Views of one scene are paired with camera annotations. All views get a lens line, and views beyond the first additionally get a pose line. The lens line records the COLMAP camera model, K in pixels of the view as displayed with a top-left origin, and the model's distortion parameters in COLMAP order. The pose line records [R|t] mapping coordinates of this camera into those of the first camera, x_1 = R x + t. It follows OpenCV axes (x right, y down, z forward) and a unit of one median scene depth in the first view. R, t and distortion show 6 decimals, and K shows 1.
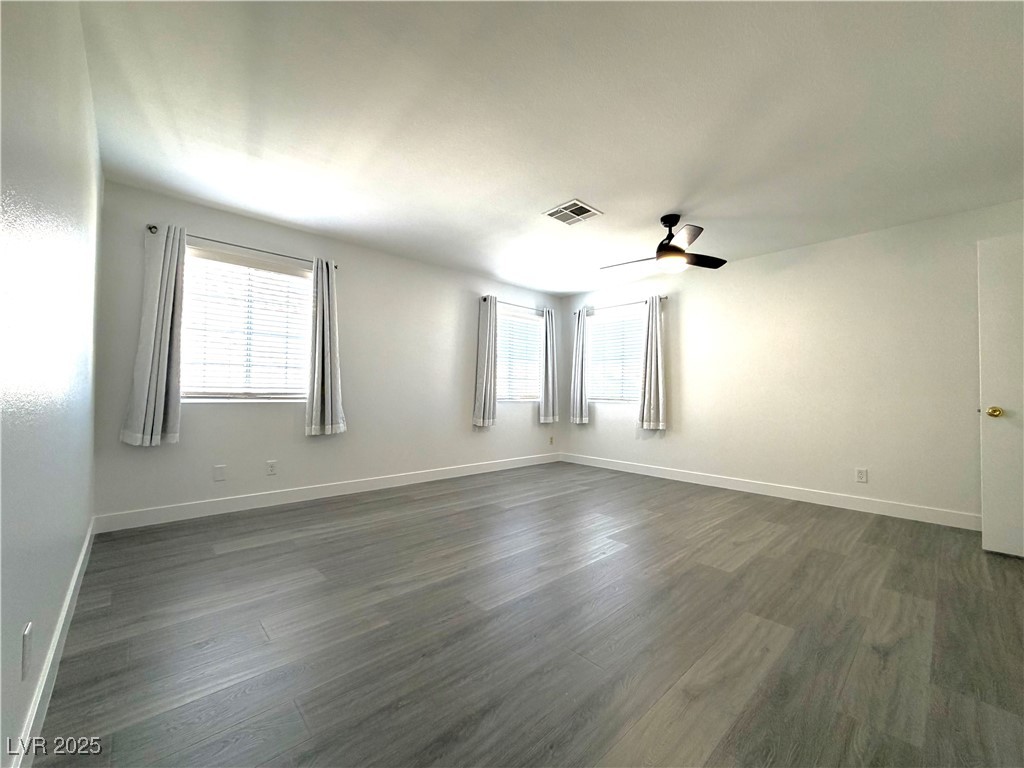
lens RADIAL K [[408.1, 0, 508.7], [0, 408.1, 384.2], [0, 0, 1]] dist [-0.002285, 0.000241]
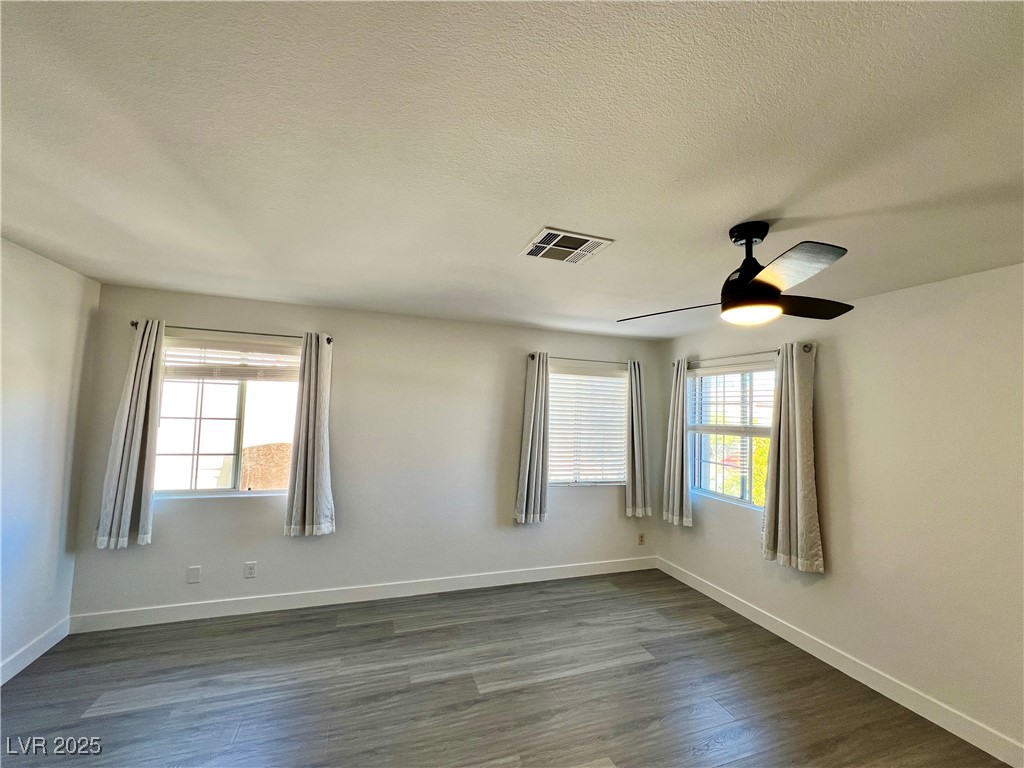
lens RADIAL K [[410.2, 0, 514.3], [0, 410.2, 382.1], [0, 0, 1]] dist [-0.003011, 0.000222]
pose [[0.914777, -0.003865, -0.403942, 0.291594], [-0.013103, 0.999144, -0.039234, -0.166023], [0.403747, 0.041184, 0.913943, 0.359510]]
